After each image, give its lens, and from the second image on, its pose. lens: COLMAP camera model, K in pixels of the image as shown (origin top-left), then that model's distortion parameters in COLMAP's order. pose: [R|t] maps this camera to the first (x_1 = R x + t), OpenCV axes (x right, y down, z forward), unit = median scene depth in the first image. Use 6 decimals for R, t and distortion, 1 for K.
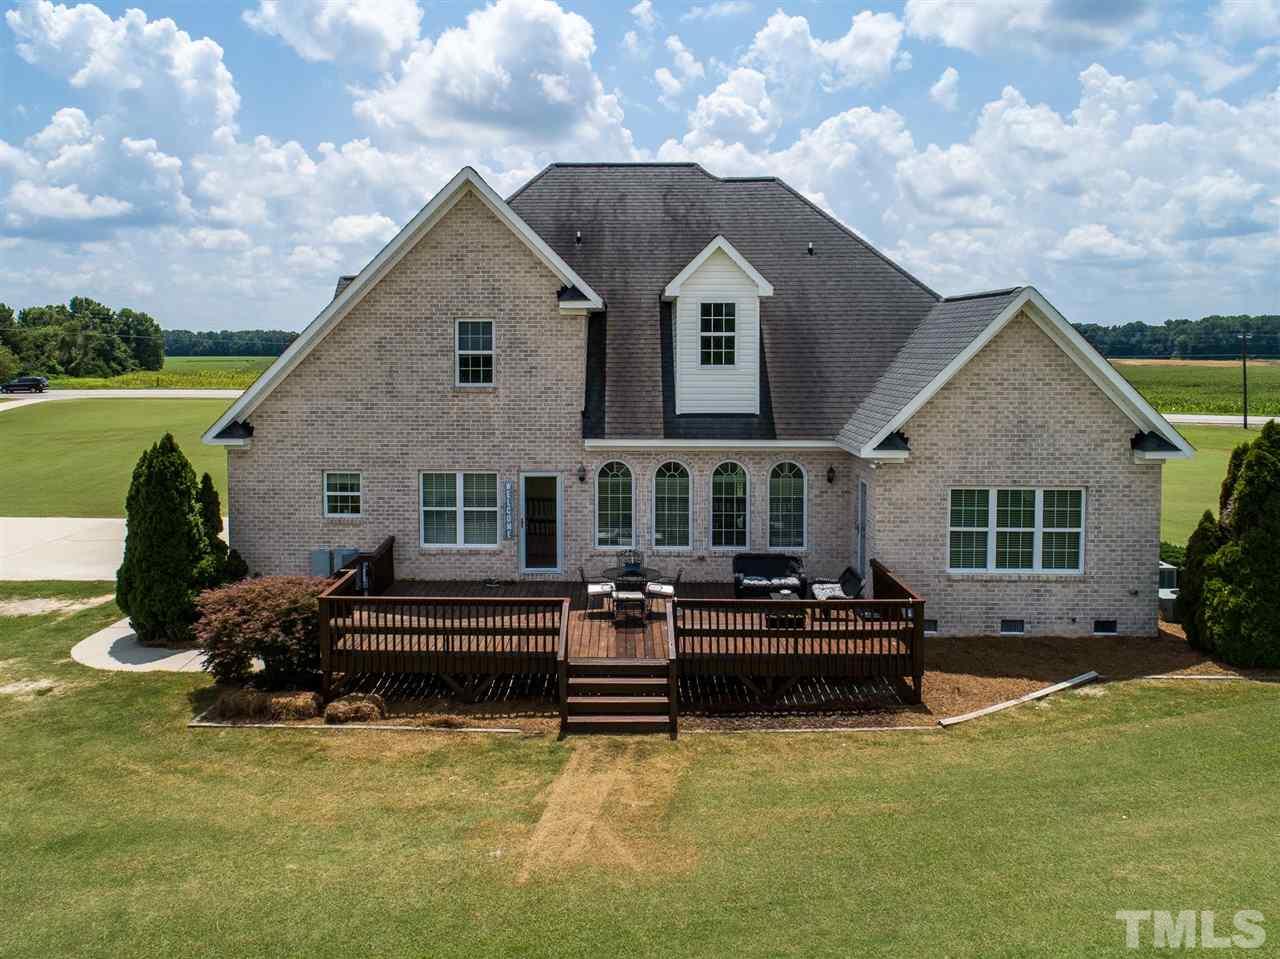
lens RADIAL K [[1017.2, 0, 665.5], [0, 1017.2, 431.8], [0, 0, 1]] dist [-0.021835, 0.008054]
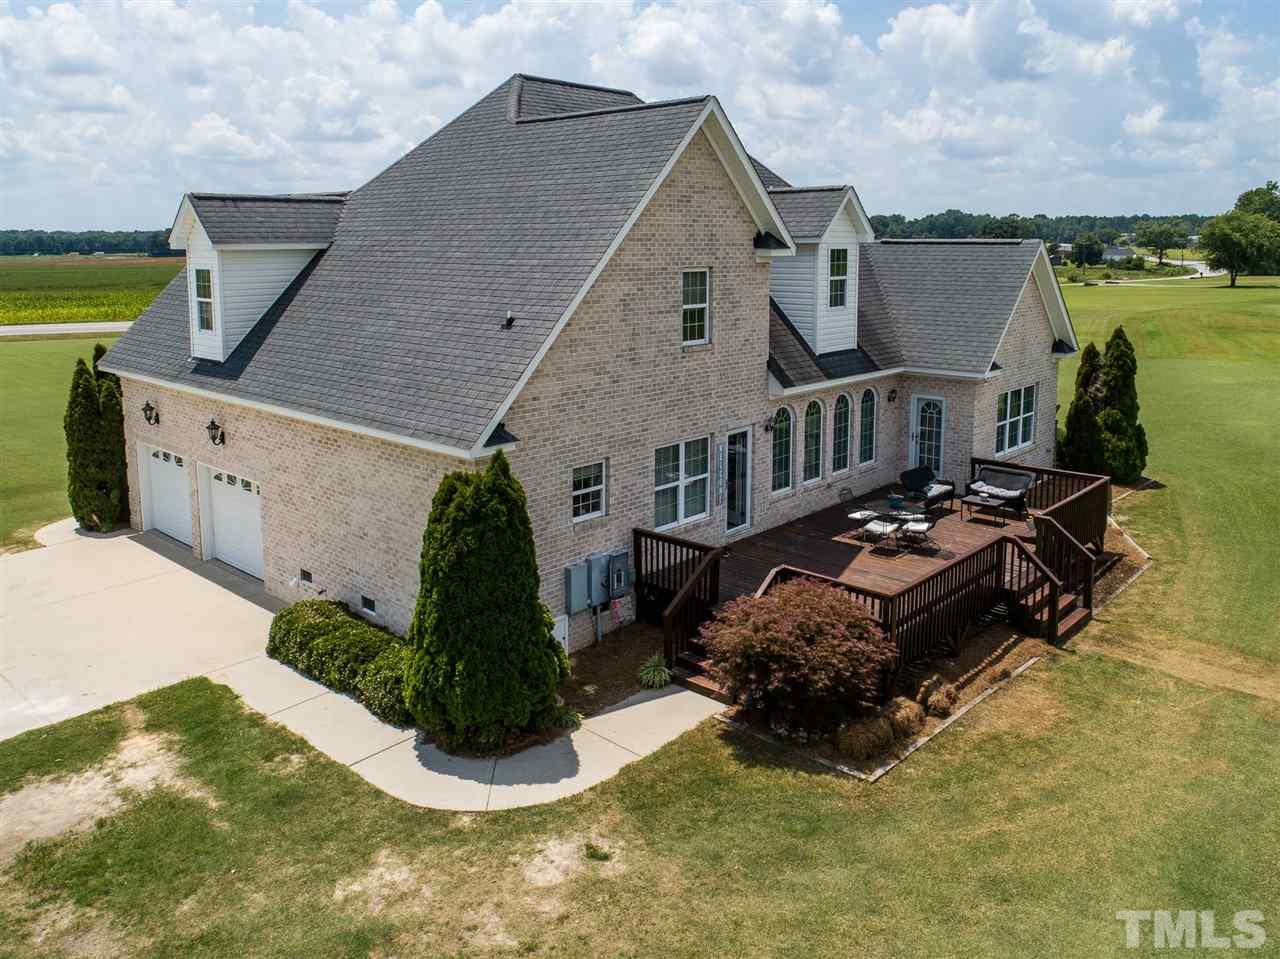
lens RADIAL K [[993.5, 0, 639.2], [0, 993.5, 402.2], [0, 0, 1]] dist [-0.007051, 0.002624]
pose [[0.654818, -0.124097, 0.745529, -0.883652], [0.064368, 0.992001, 0.108587, -0.092625], [-0.753041, -0.023116, 0.657567, 0.461600]]
